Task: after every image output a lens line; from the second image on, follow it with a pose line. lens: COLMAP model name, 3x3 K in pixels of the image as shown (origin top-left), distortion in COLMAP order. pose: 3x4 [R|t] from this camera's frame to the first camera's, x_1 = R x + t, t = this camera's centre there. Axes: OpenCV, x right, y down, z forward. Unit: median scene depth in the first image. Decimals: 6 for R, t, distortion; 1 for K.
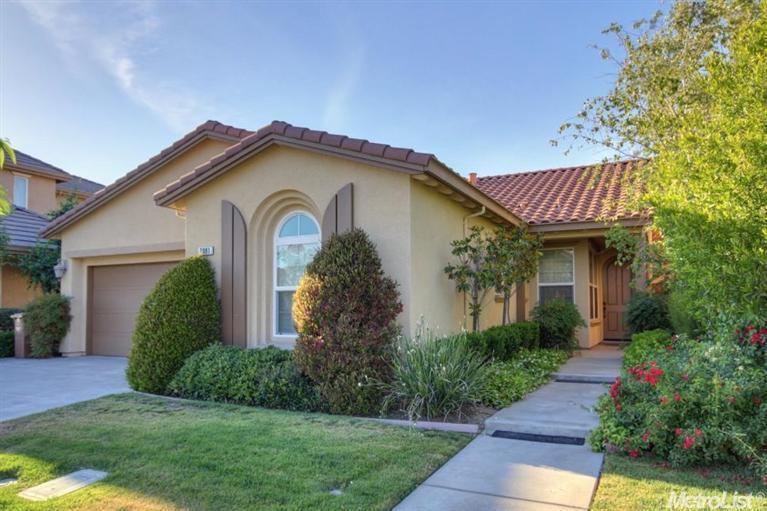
lens RADIAL K [[567.4, 0, 361.9], [0, 567.4, 278.0], [0, 0, 1]] dist [-0.001246, 0.000327]
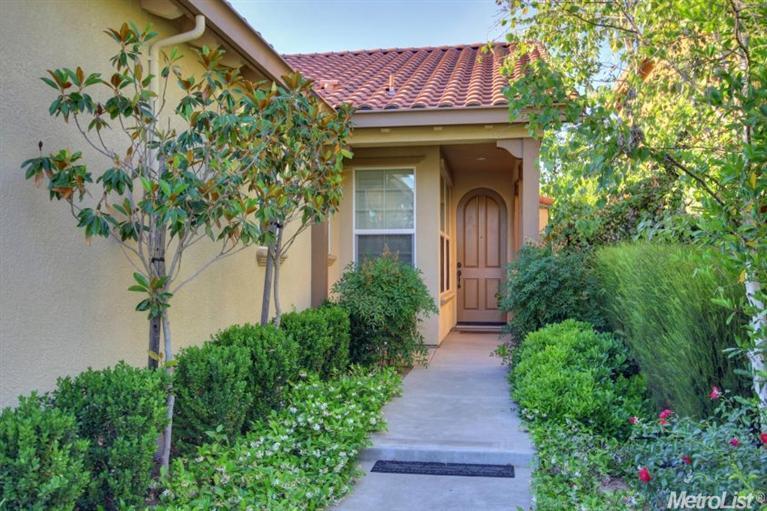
lens RADIAL K [[733.4, 0, 383.5], [0, 733.4, 255.5], [0, 0, 1]] dist [-0.001016, -0.000234]
pose [[0.948449, 0.005118, 0.316888, 0.133166], [-0.017433, 0.999198, 0.036040, 0.010036], [-0.316449, -0.039707, 0.947778, 0.373719]]
